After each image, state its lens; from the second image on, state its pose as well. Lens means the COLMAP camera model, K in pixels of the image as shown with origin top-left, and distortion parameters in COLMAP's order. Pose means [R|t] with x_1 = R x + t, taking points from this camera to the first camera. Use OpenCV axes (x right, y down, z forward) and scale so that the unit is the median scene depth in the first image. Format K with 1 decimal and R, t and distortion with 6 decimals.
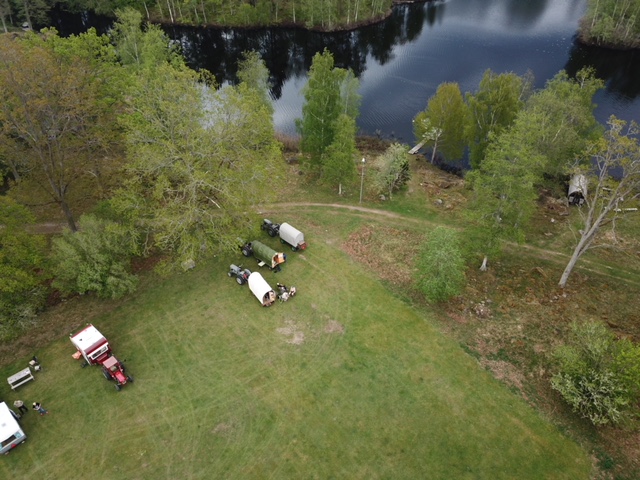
lens RADIAL K [[483.1, 0, 318.2], [0, 483.1, 240.2], [0, 0, 1]] dist [0.019278, -0.020321]
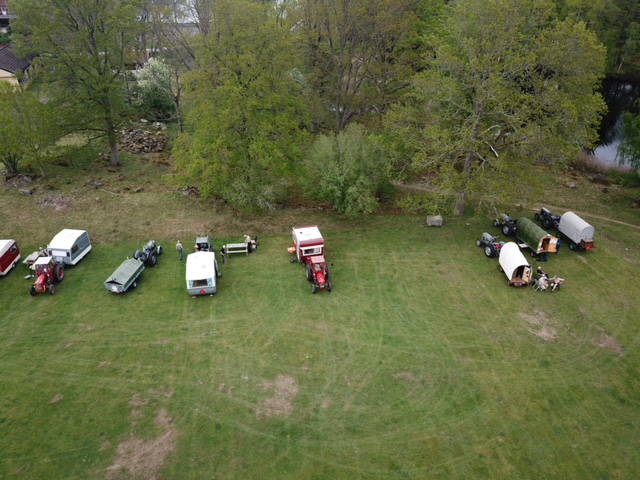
lens RADIAL K [[483.1, 0, 317.0], [0, 483.1, 238.4], [0, 0, 1]] dist [0.019278, -0.020321]
pose [[0.814188, 0.274589, -0.511565, 0.009648], [-0.377145, 0.920020, -0.106417, 0.300010], [0.441429, 0.279578, 0.852629, 0.229317]]
